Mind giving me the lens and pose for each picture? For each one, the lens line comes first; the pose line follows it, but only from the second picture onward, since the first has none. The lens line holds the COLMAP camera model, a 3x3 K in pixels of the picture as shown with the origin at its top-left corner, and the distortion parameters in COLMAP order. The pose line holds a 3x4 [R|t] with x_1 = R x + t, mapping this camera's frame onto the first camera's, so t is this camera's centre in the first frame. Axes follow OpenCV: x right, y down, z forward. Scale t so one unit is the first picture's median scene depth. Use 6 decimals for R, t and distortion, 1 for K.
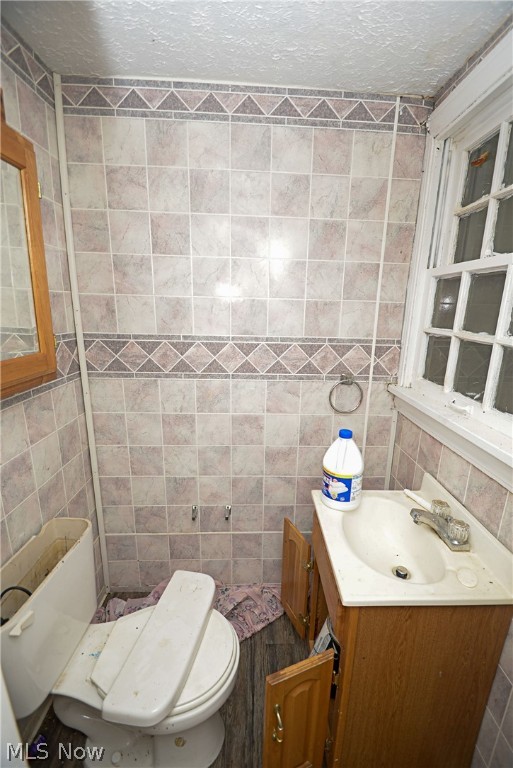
lens RADIAL K [[334.9, 0, 259.0], [0, 334.9, 385.8], [0, 0, 1]] dist [-0.008167, -0.006349]
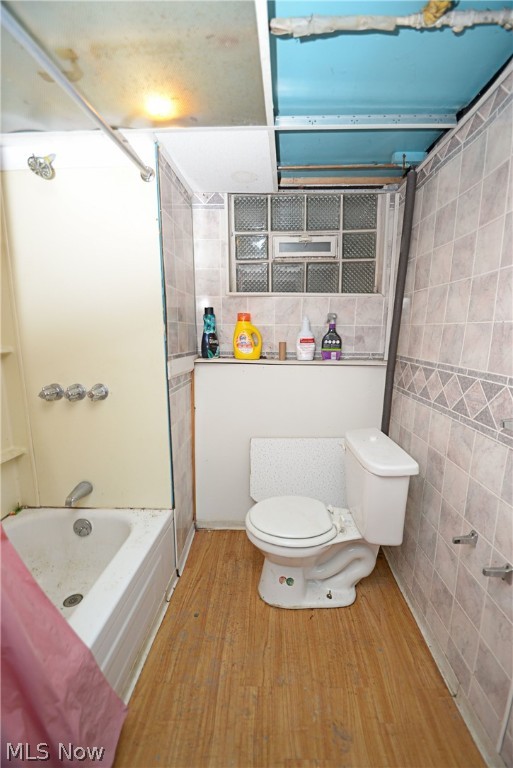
lens RADIAL K [[334.9, 0, 258.6], [0, 334.9, 384.5], [0, 0, 1]] dist [-0.008167, -0.006349]
pose [[-0.064571, 0.136803, -0.988492, 0.892658], [-0.259084, 0.954293, 0.148994, -0.099818], [0.963694, 0.265723, -0.026176, 0.543707]]
